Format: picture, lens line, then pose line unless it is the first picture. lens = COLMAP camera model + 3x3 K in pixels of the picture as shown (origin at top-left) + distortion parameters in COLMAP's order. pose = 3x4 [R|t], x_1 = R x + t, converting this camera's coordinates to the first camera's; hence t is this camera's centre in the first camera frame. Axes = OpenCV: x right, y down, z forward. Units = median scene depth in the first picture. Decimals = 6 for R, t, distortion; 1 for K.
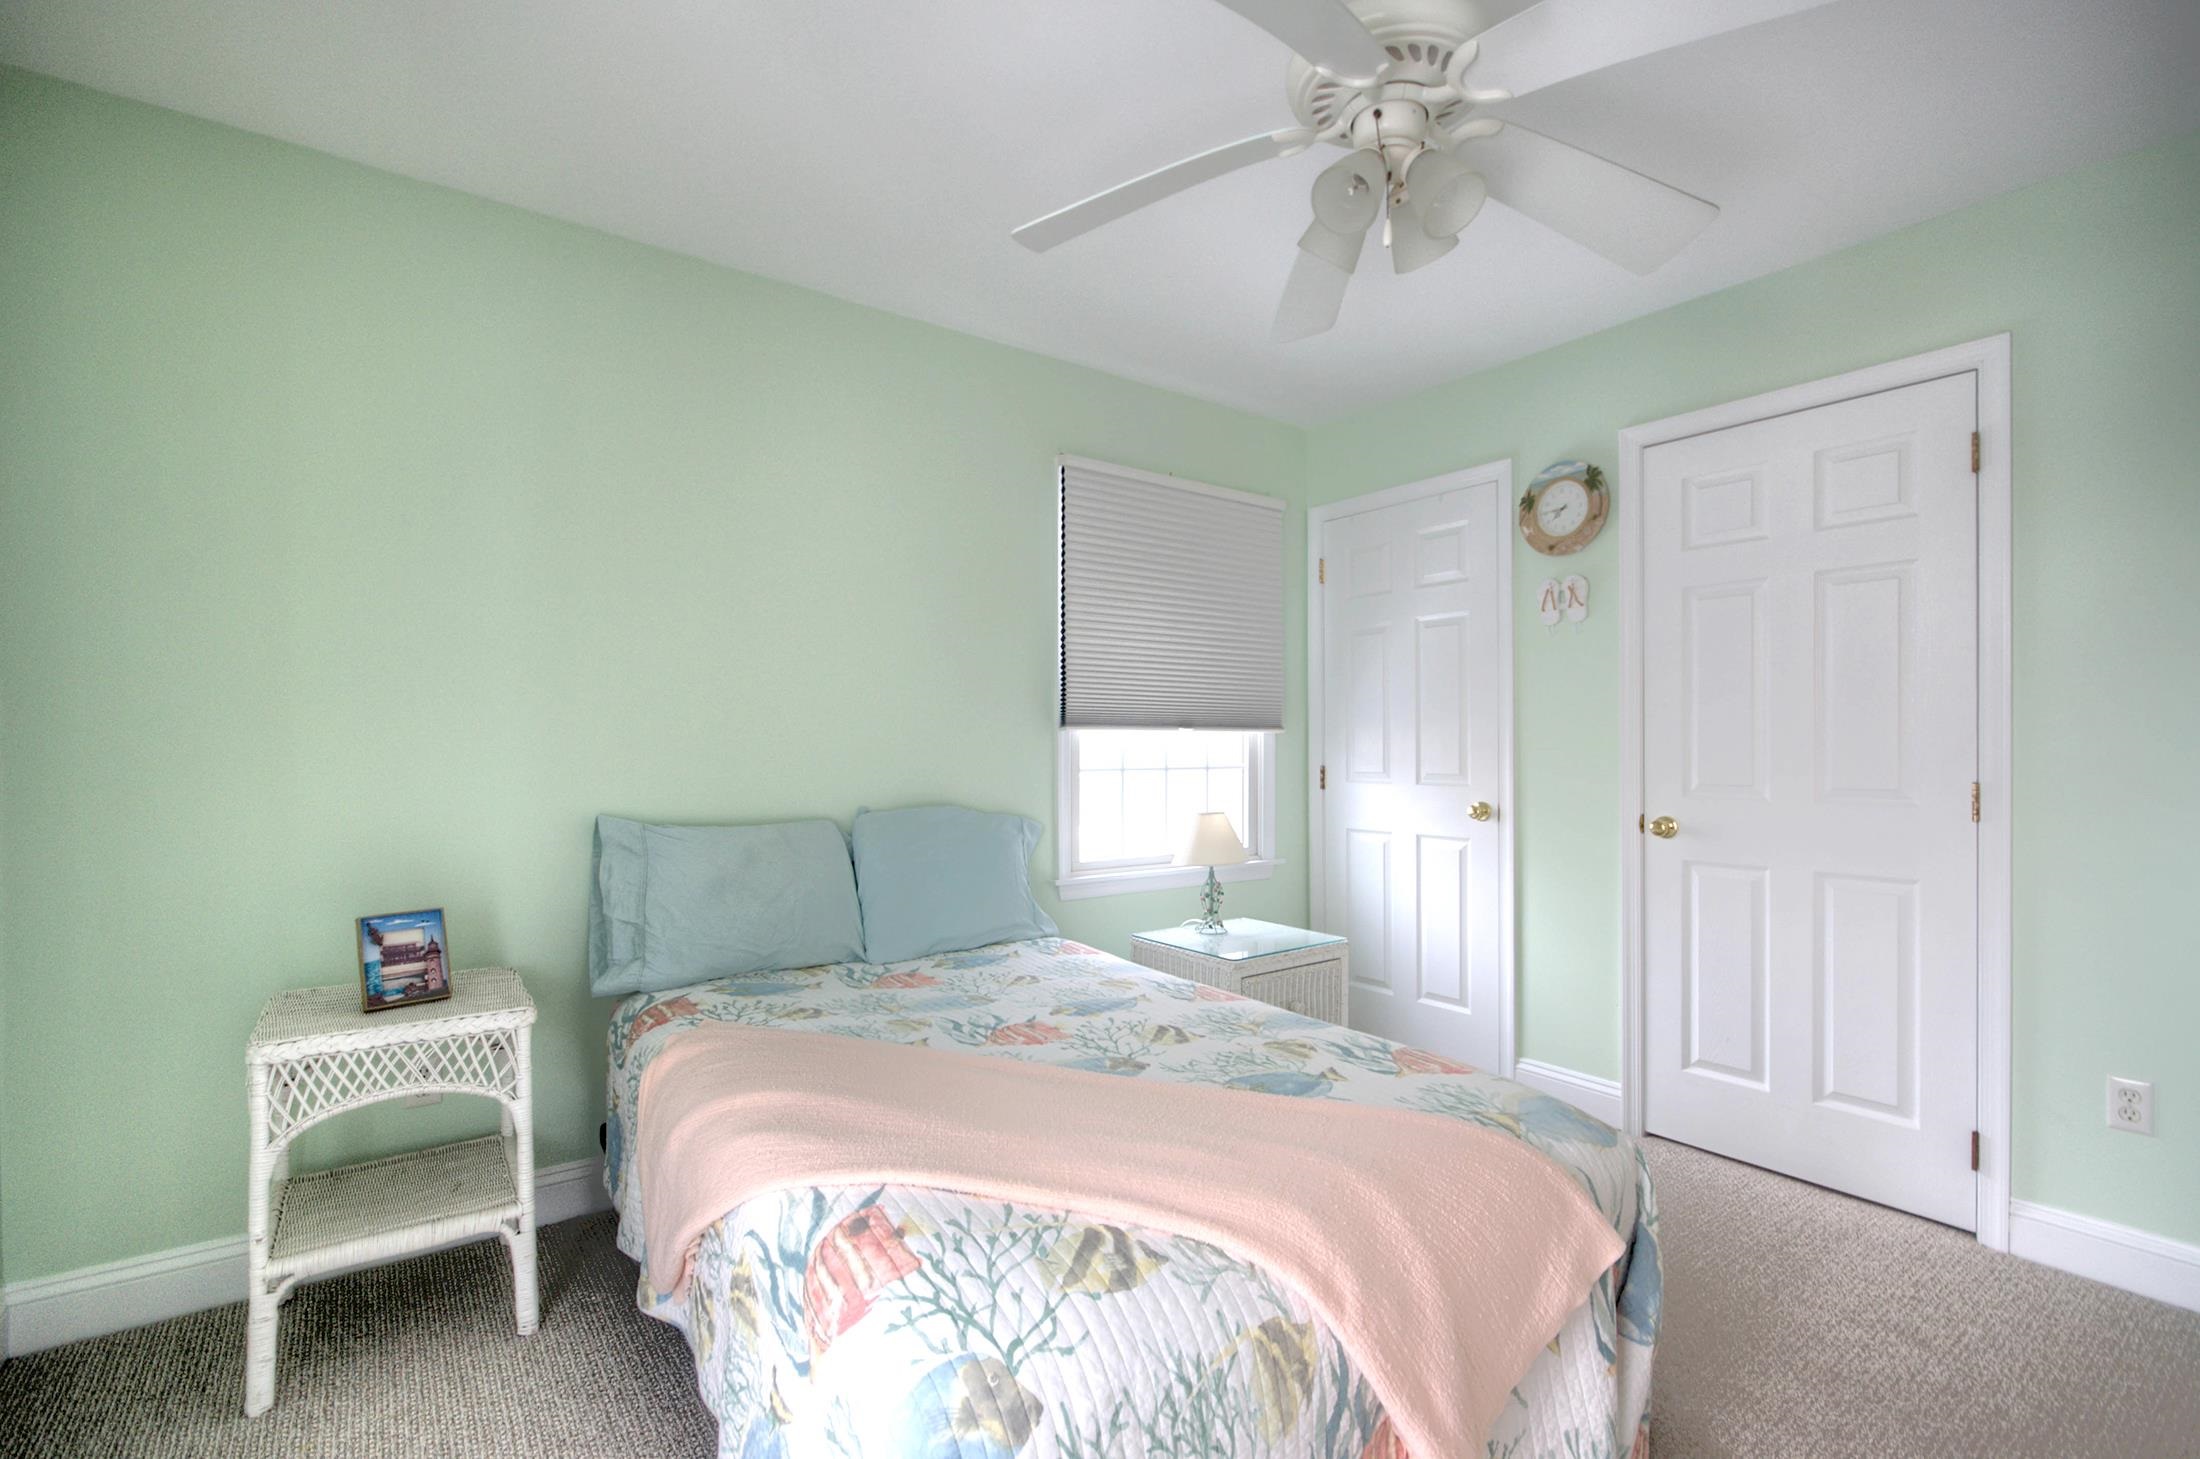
lens RADIAL K [[969.1, 0, 1096.0], [0, 969.1, 752.2], [0, 0, 1]] dist [-0.012841, -0.000349]
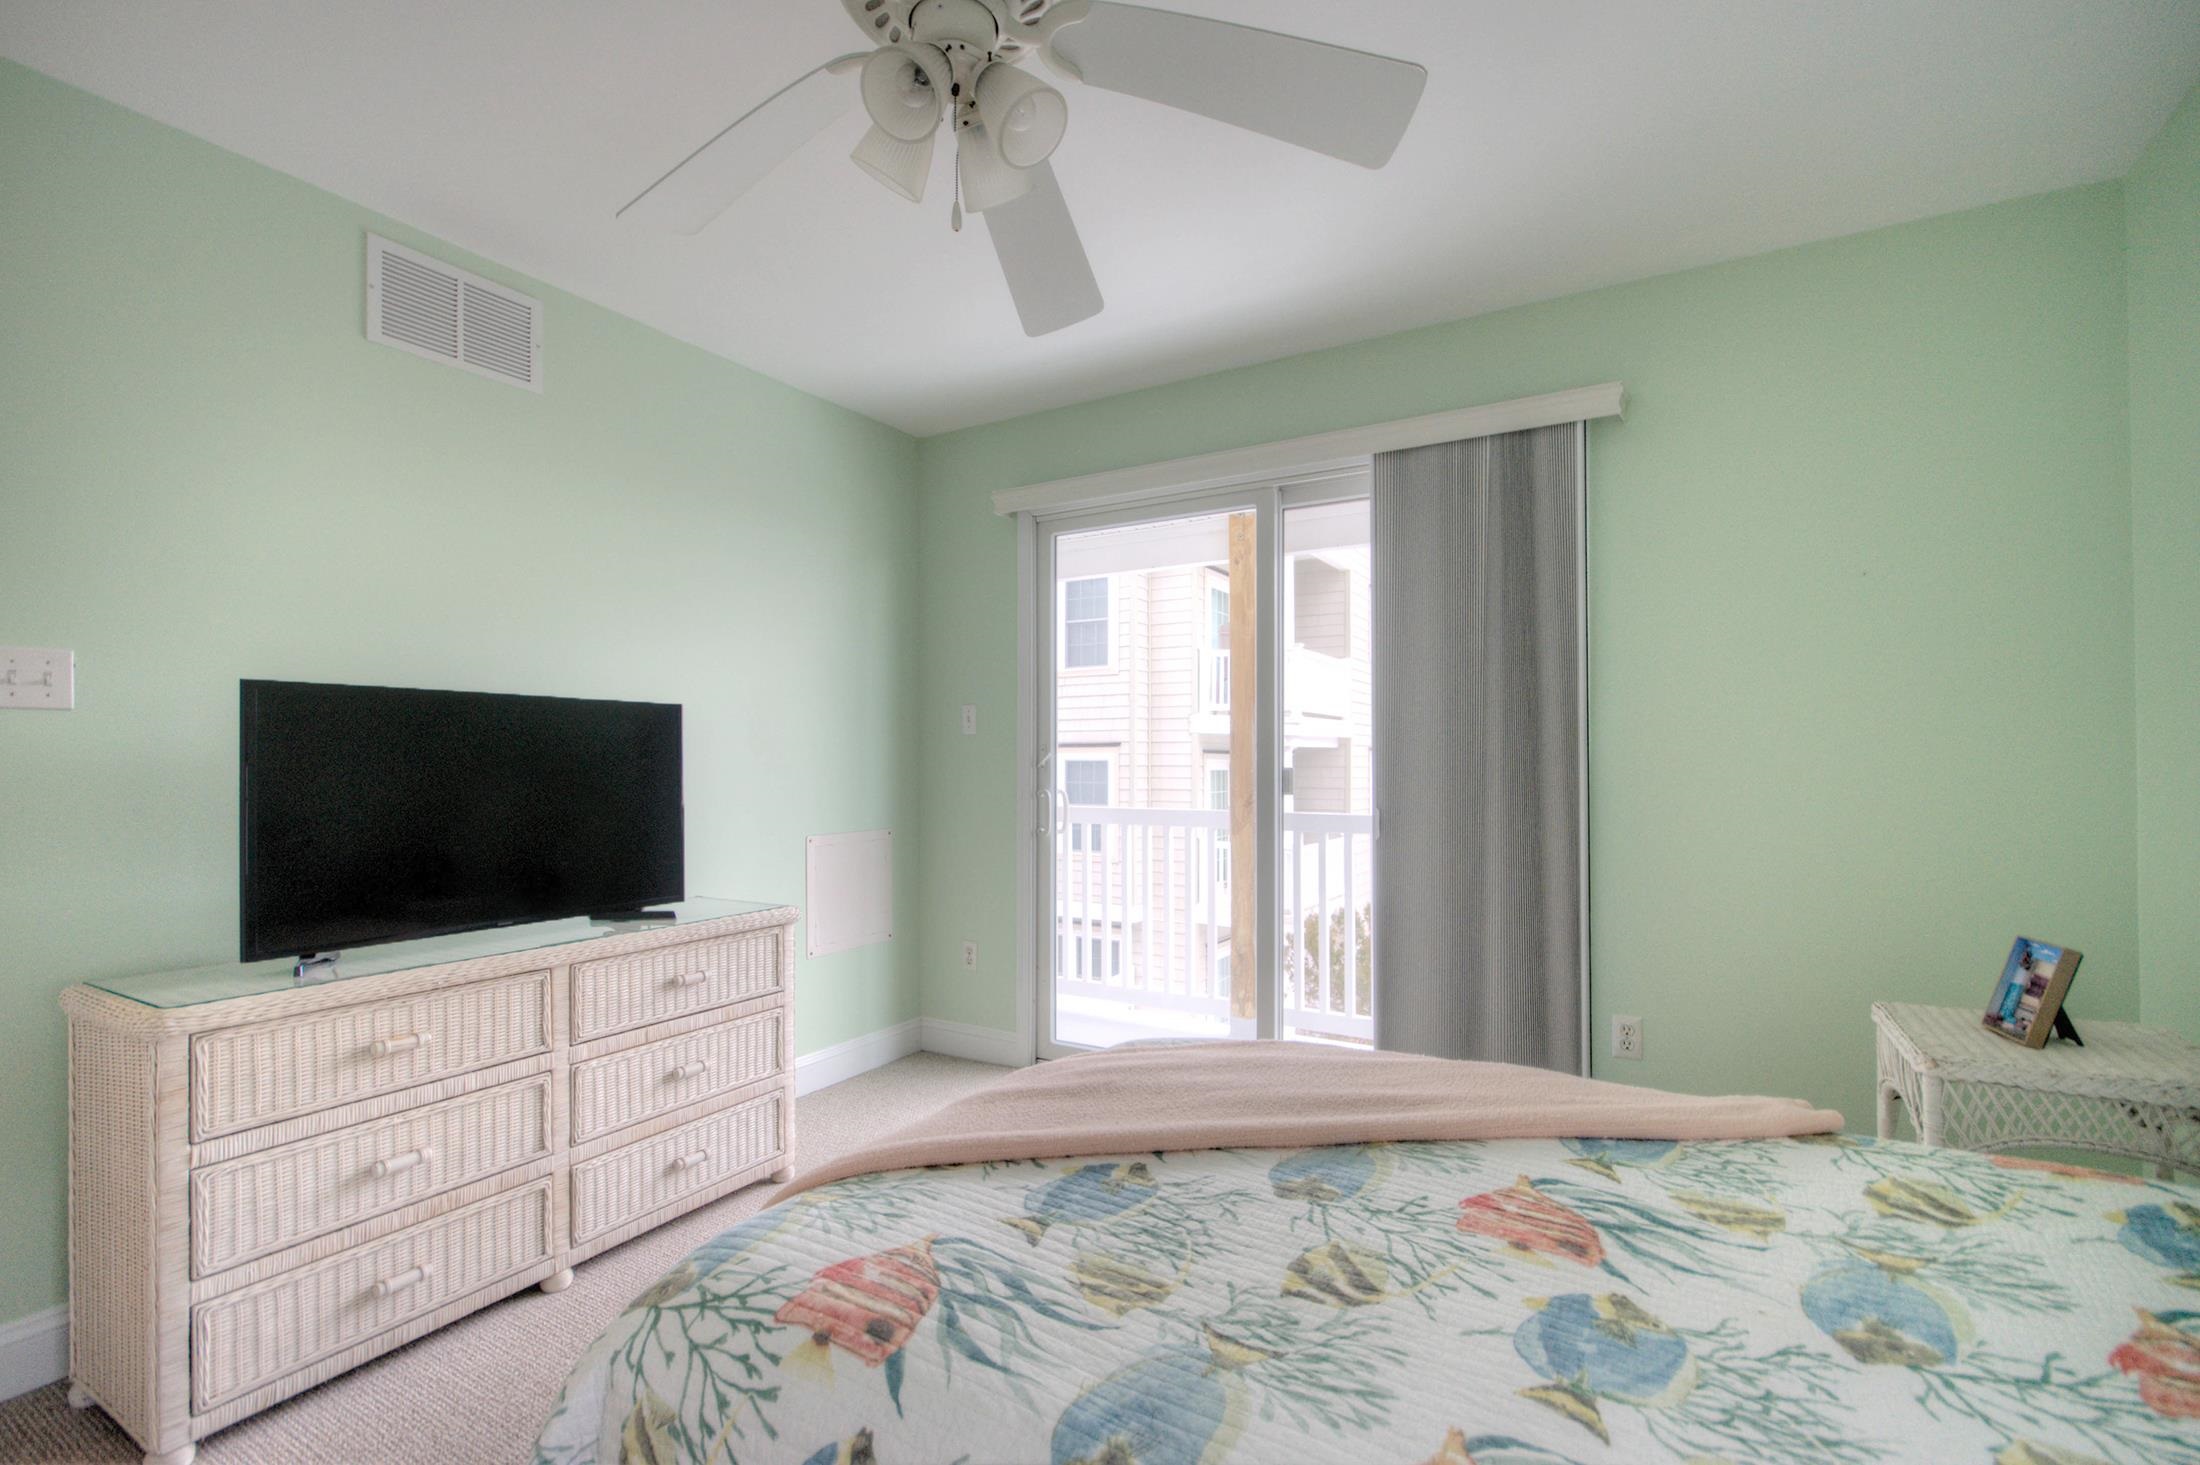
lens RADIAL K [[969.1, 0, 1096.0], [0, 969.1, 755.2], [0, 0, 1]] dist [-0.012841, -0.000349]
pose [[-0.922027, -0.007266, -0.387059, 0.417782], [-0.000700, 0.999854, -0.017102, 0.011861], [0.387126, -0.015497, -0.921897, 1.476105]]
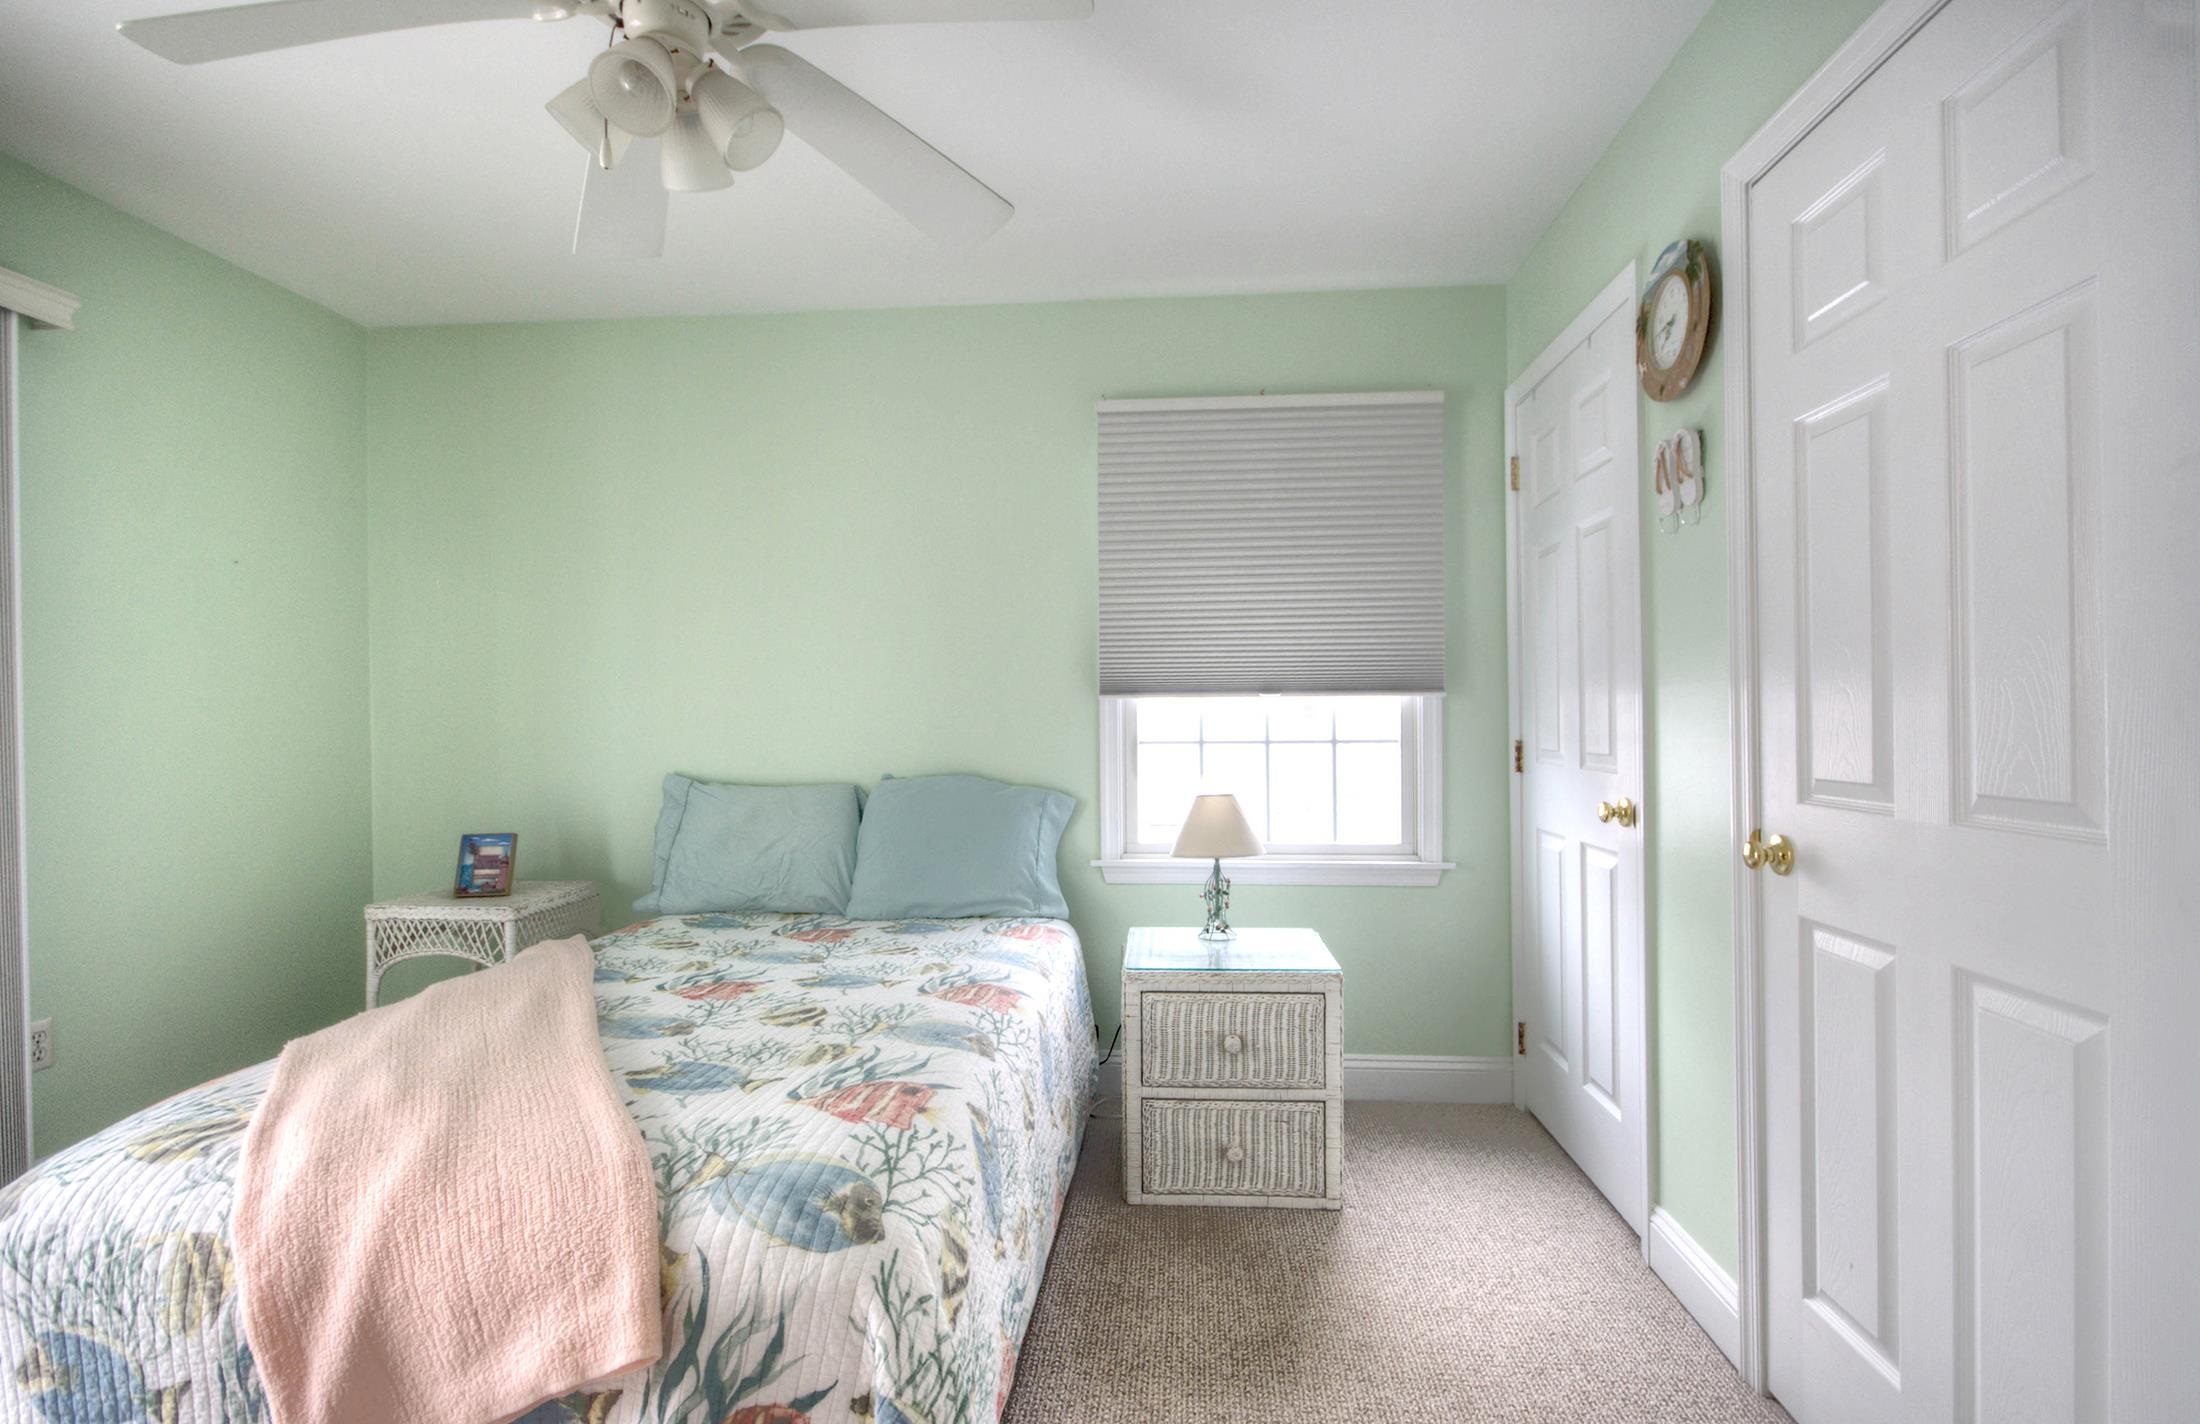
lens RADIAL K [[1007.2, 0, 1118.3], [0, 1007.2, 726.3], [0, 0, 1]] dist [-0.003227, -0.001717]
pose [[0.764985, 0.000978, -0.644047, 0.981901], [0.001217, 0.999995, 0.002963, 0.001319], [0.644046, -0.003050, 0.764980, 0.451534]]
